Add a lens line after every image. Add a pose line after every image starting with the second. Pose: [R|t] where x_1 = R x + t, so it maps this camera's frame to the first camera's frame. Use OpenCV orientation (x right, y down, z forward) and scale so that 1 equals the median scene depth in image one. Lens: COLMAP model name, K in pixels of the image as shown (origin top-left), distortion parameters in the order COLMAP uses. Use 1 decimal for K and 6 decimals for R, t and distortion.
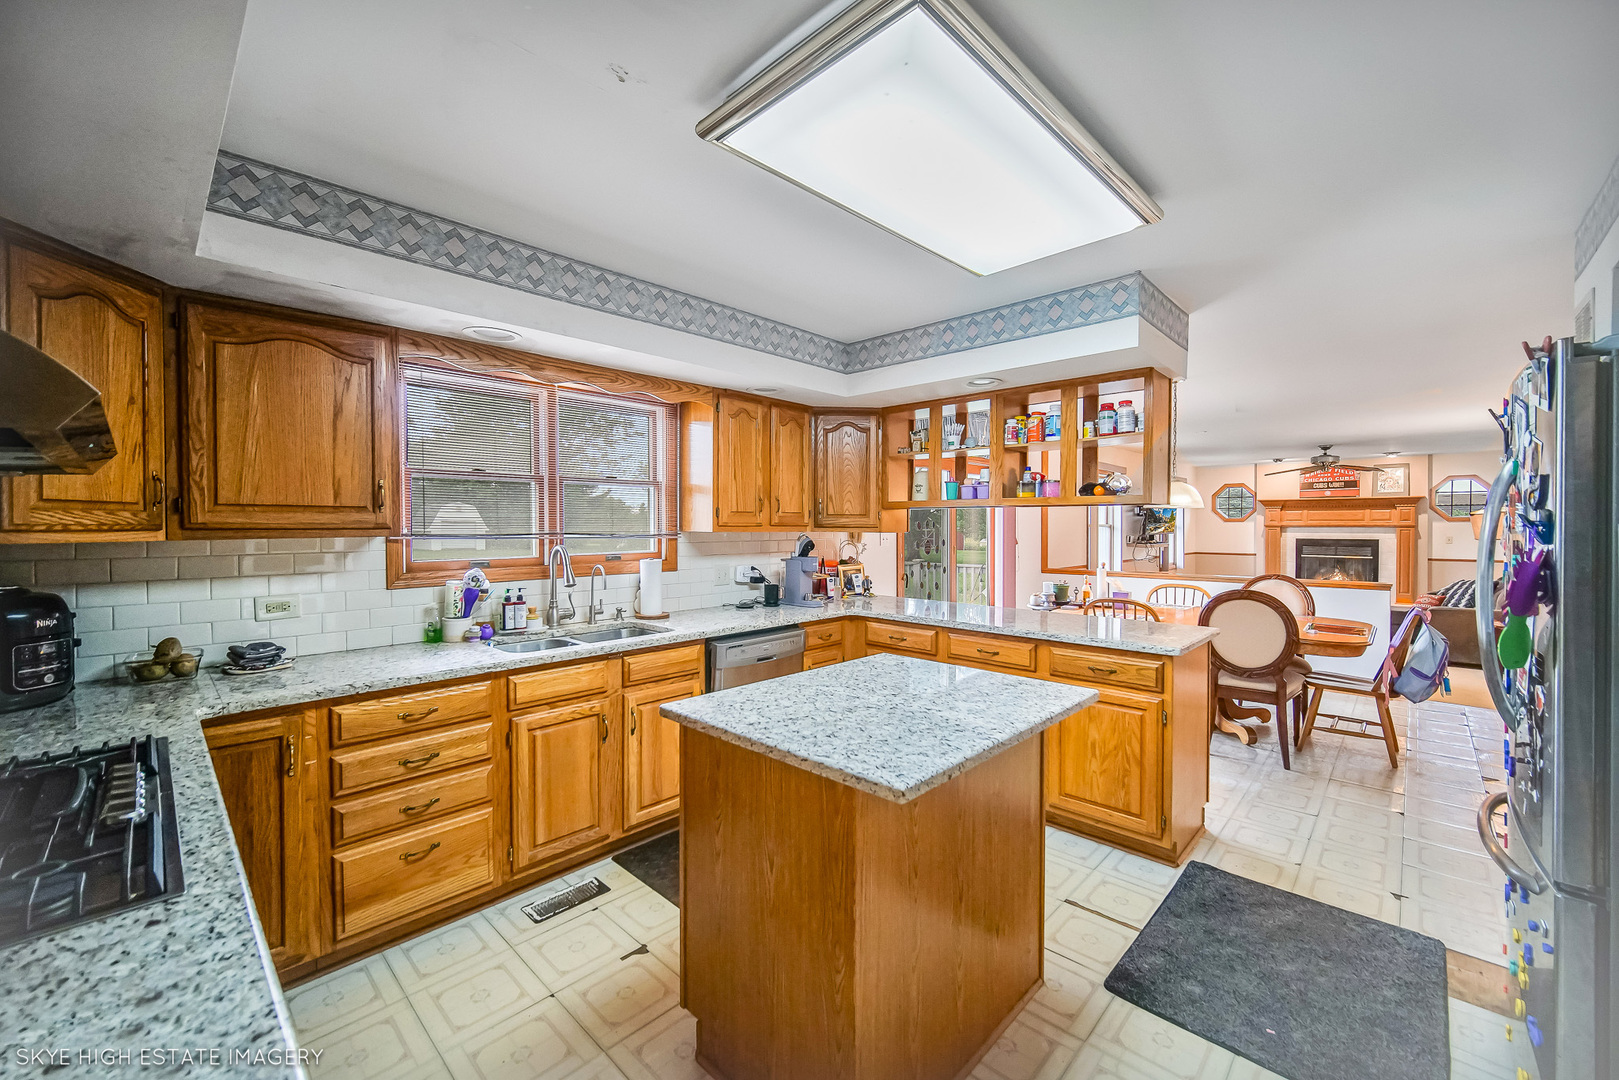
lens RADIAL K [[645.8, 0, 812.8], [0, 645.8, 534.1], [0, 0, 1]] dist [-0.001306, -0.000017]
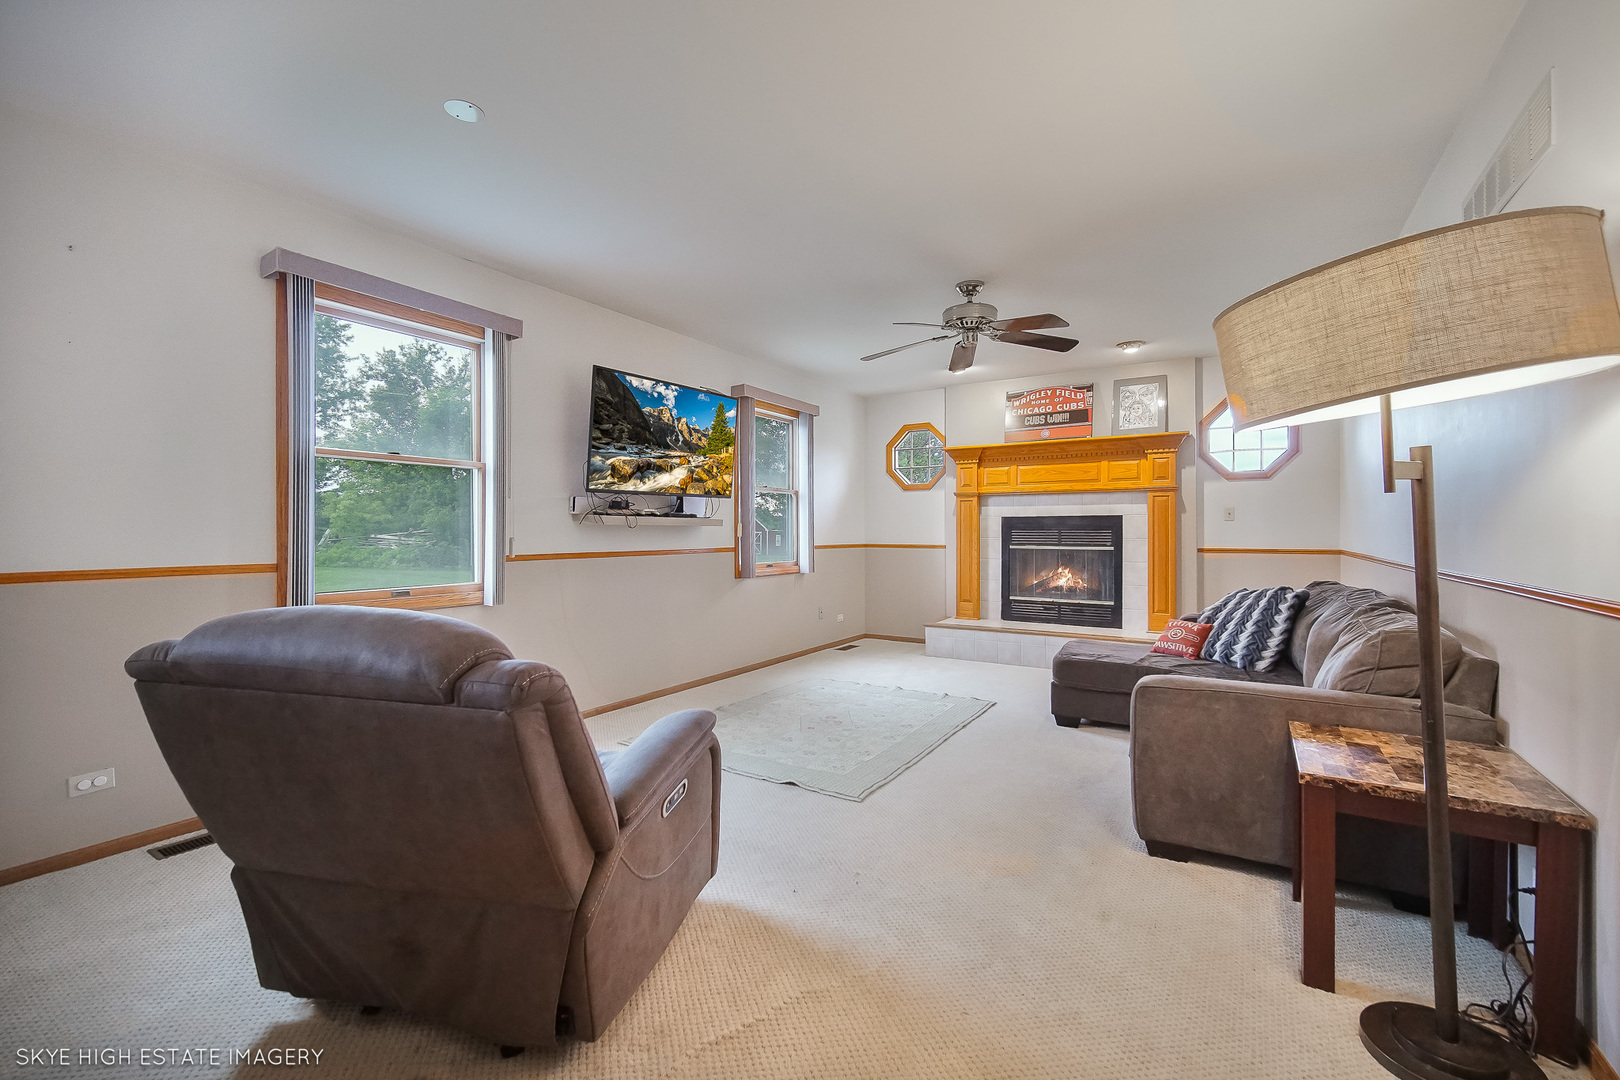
lens RADIAL K [[684.9, 0, 805.7], [0, 684.9, 535.2], [0, 0, 1]] dist [-0.001530, -0.000079]
pose [[0.982076, -0.002591, 0.188466, 0.497436], [0.004038, 0.999965, -0.007291, 0.028650], [-0.188441, 0.007921, 0.982053, 0.472921]]
